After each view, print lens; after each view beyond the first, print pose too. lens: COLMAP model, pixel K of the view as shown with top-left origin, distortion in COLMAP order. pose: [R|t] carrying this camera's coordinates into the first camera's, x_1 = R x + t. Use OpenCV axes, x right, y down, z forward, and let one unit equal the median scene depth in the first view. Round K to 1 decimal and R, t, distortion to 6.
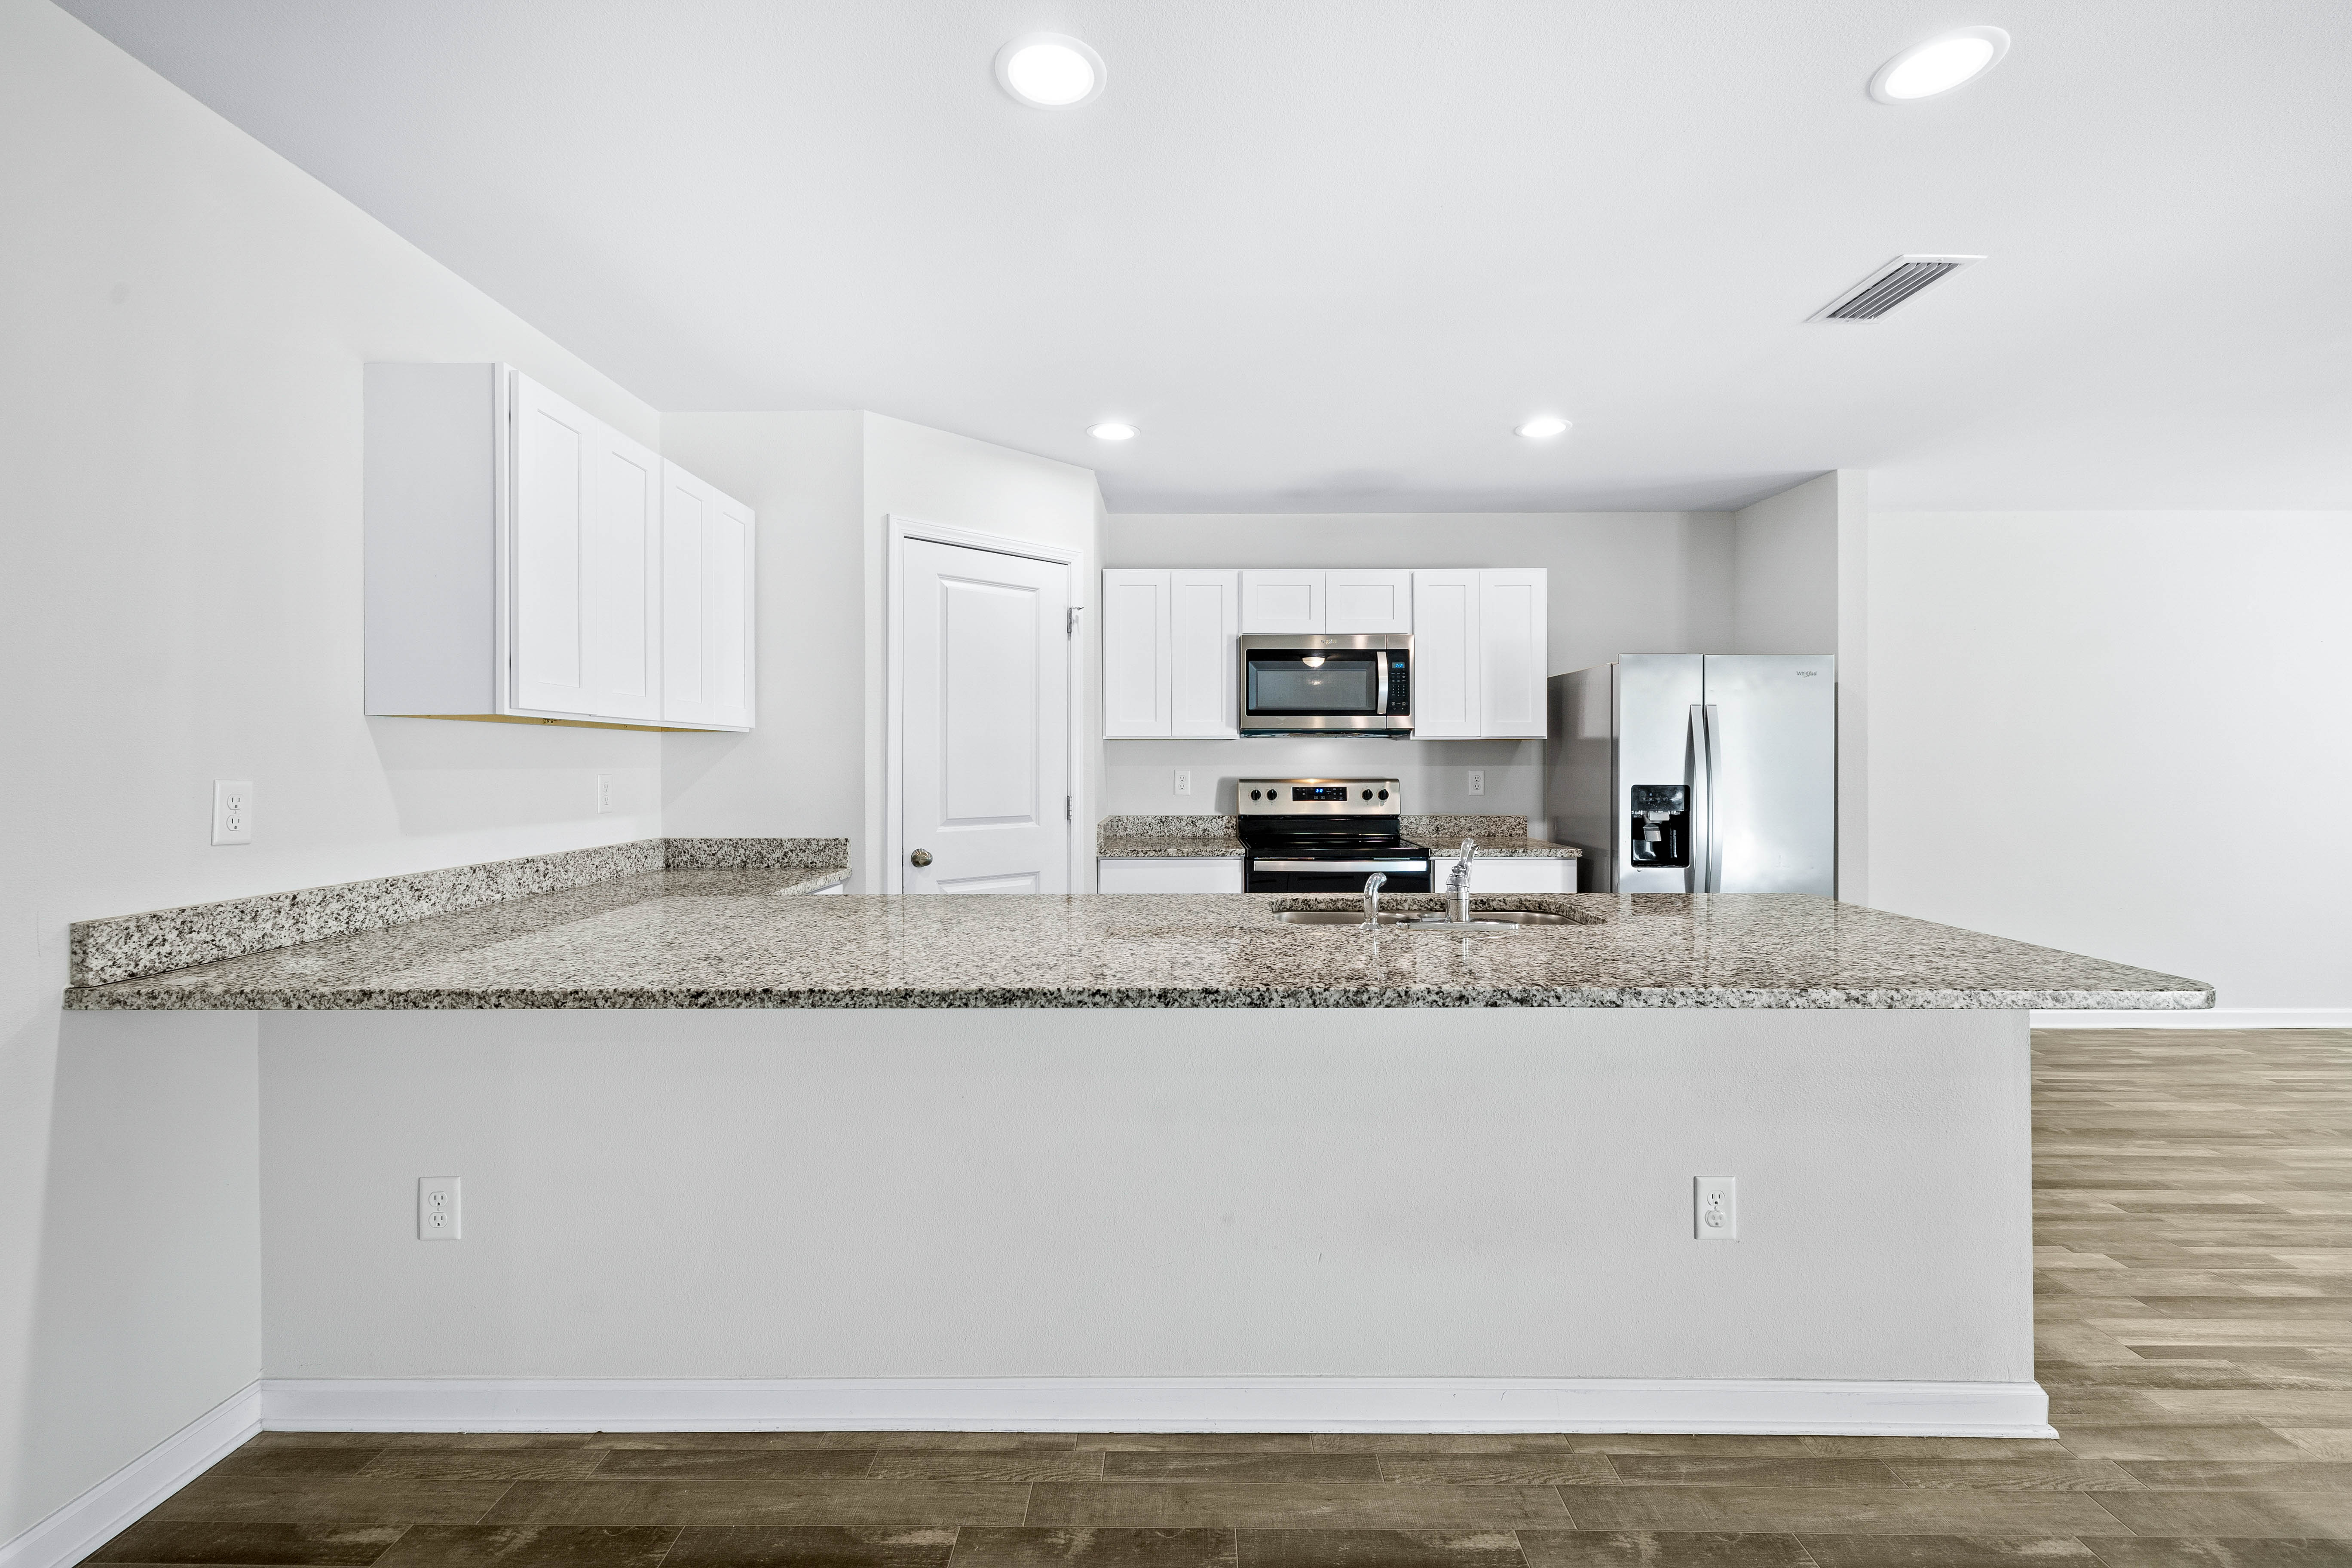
lens RADIAL K [[964.6, 0, 1185.3], [0, 964.6, 784.3], [0, 0, 1]] dist [-0.001263, 0.000612]
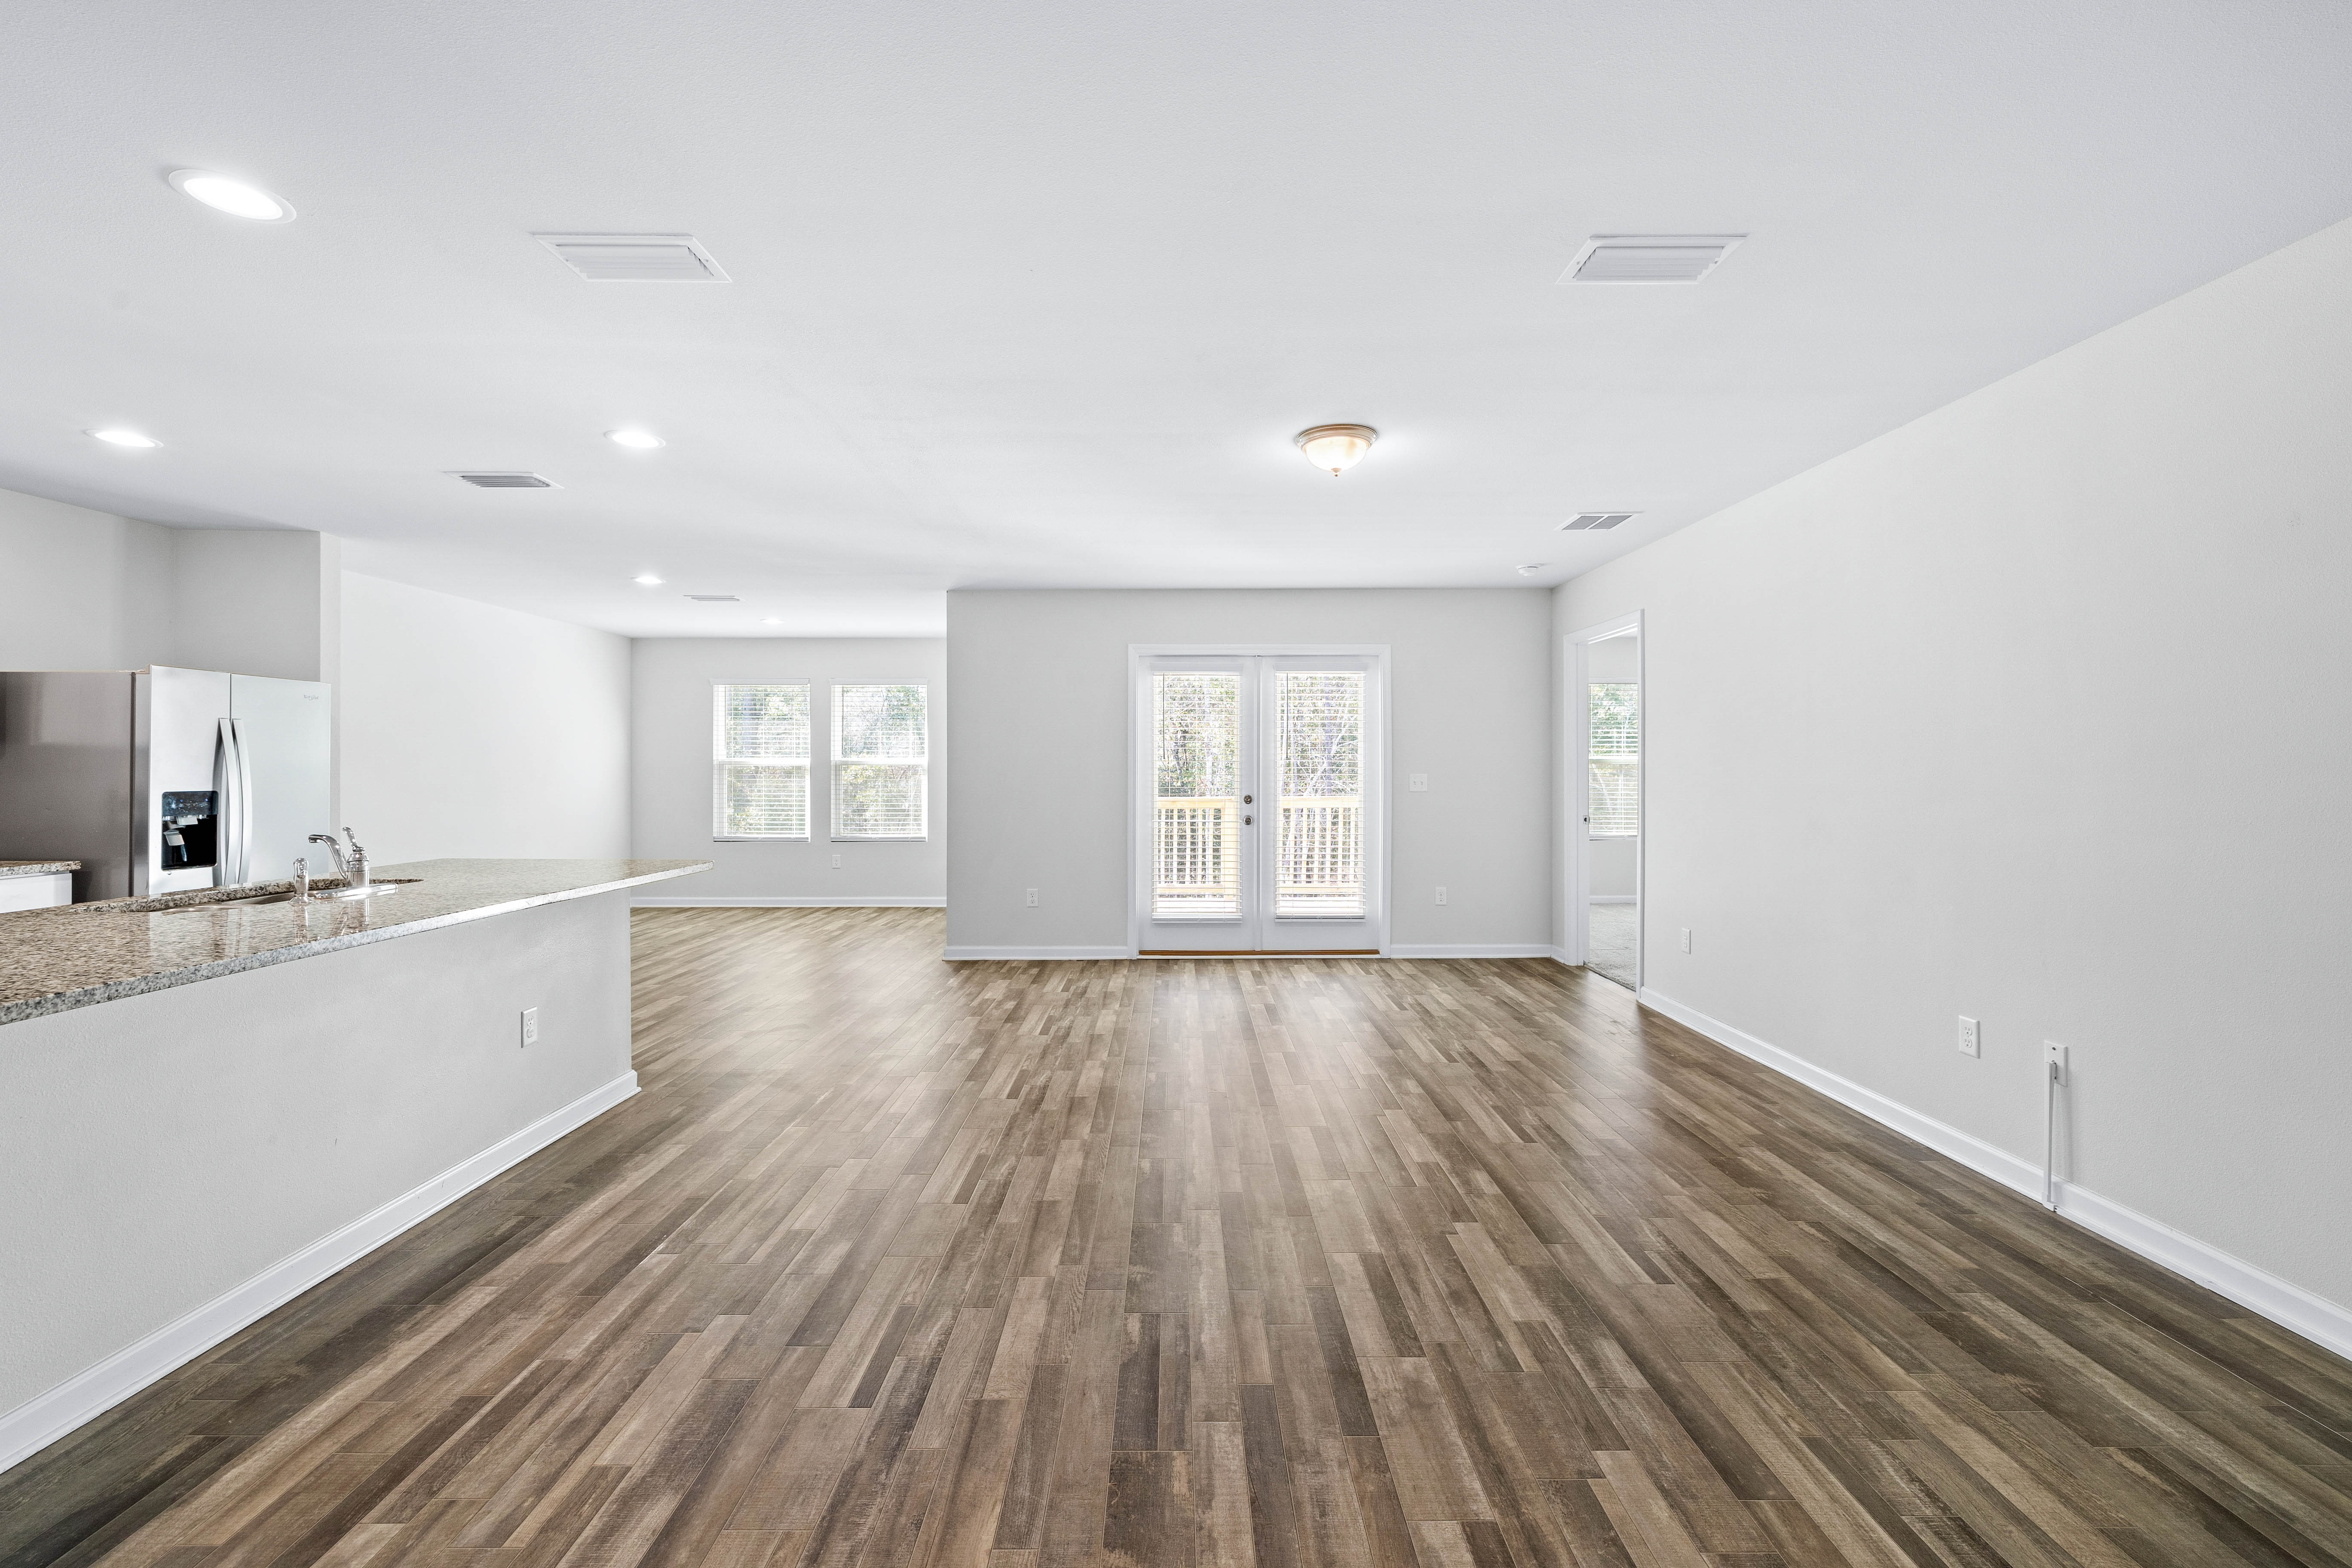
lens RADIAL K [[964.6, 0, 1190.2], [0, 964.6, 772.0], [0, 0, 1]] dist [-0.001263, 0.000612]
pose [[-0.022402, -0.004294, 0.999740, -0.592992], [0.030839, 0.999512, 0.004984, 0.008819], [-0.999273, 0.030942, -0.022258, -0.078236]]
